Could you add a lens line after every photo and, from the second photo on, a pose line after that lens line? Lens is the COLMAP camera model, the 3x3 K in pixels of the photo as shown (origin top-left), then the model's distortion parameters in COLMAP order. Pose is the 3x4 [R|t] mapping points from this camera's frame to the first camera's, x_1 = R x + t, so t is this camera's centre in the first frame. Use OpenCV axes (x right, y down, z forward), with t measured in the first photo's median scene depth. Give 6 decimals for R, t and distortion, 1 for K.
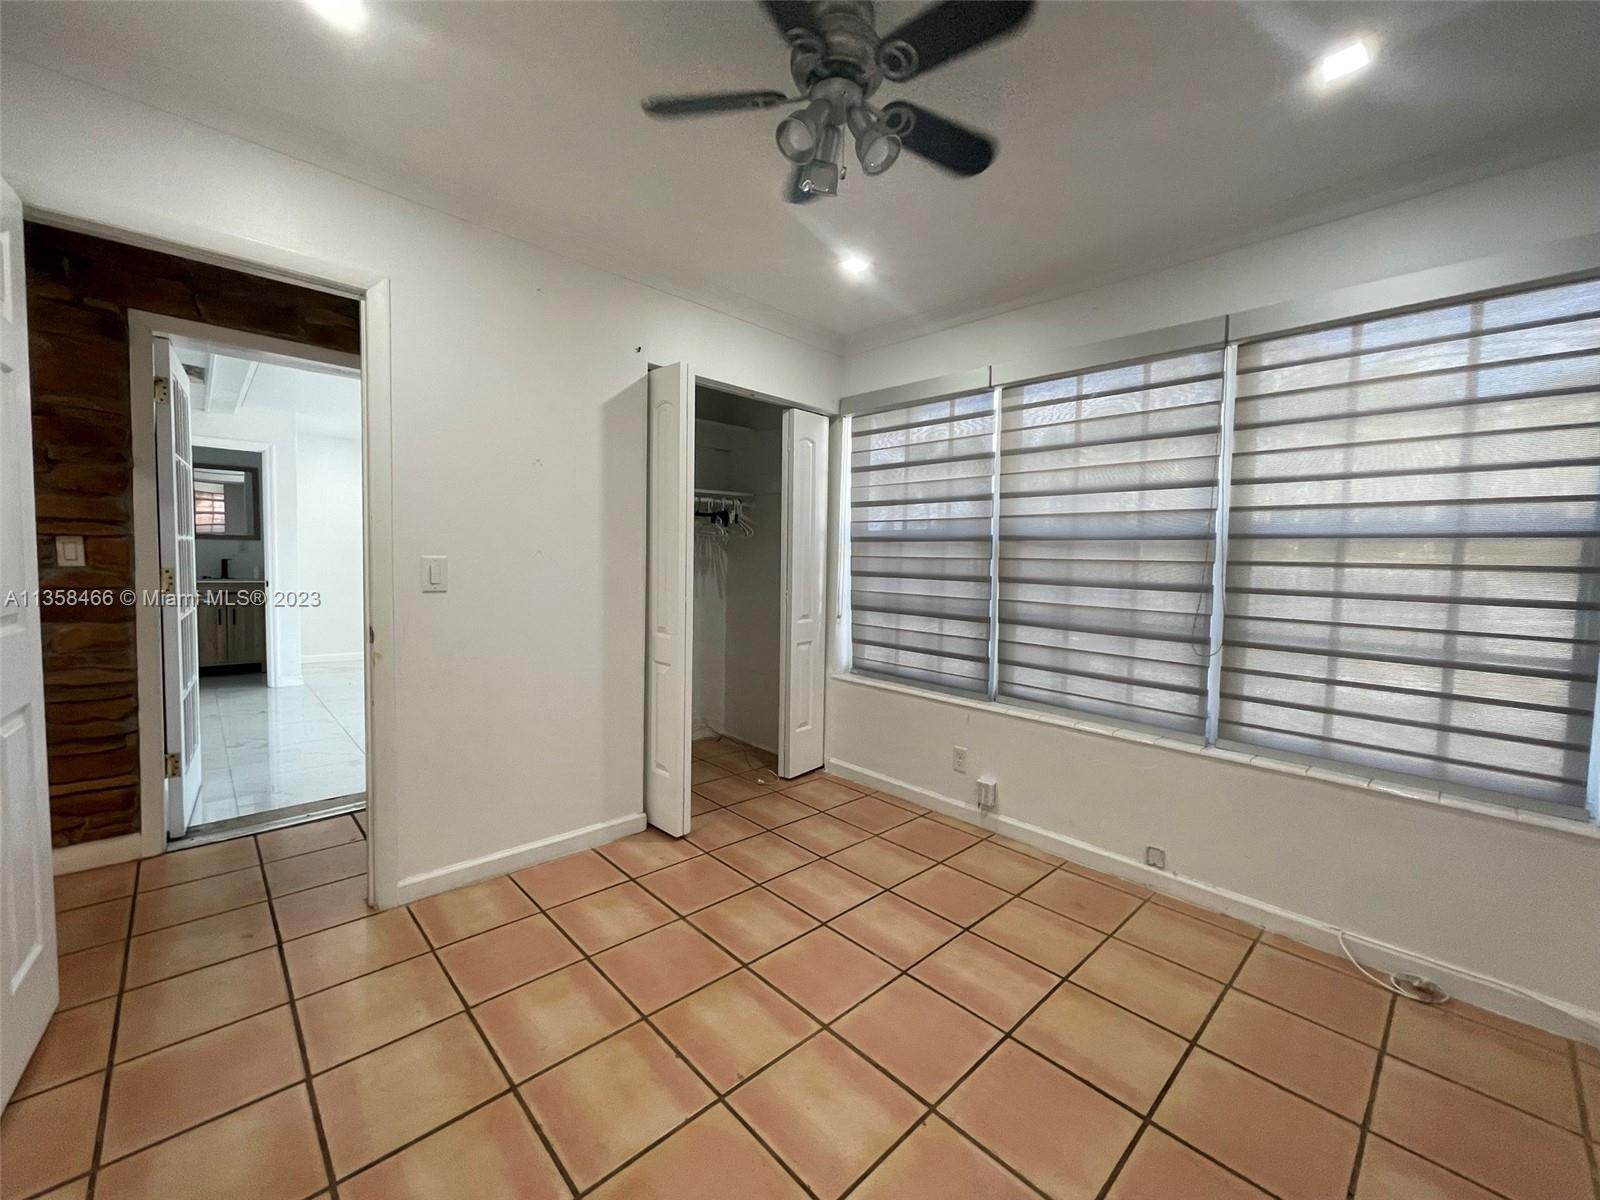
lens RADIAL K [[650.3, 0, 807.1], [0, 650.3, 599.5], [0, 0, 1]] dist [0.003535, -0.000225]
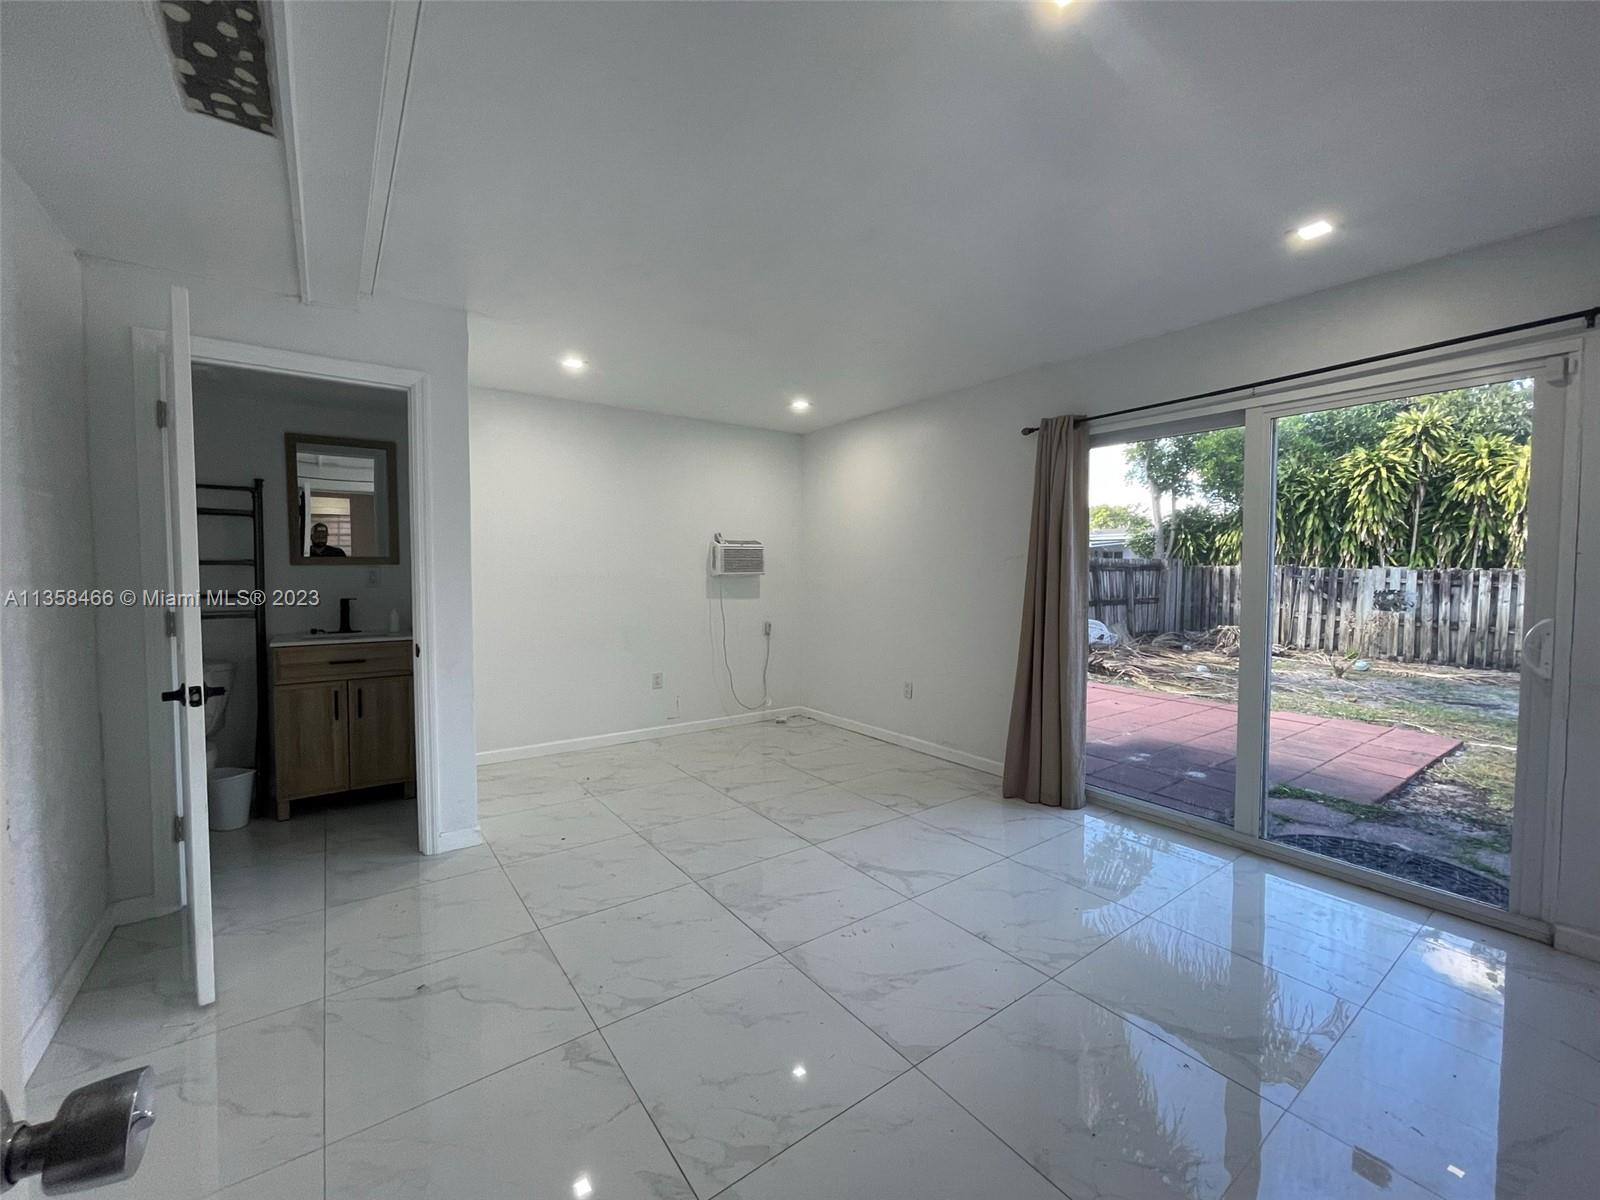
lens RADIAL K [[650.3, 0, 797.6], [0, 650.3, 602.4], [0, 0, 1]] dist [0.003535, -0.000225]
pose [[0.991163, -0.018313, -0.131378, -0.428233], [0.016028, 0.999702, -0.018433, -0.042756], [0.131676, 0.016164, 0.991161, 0.489912]]
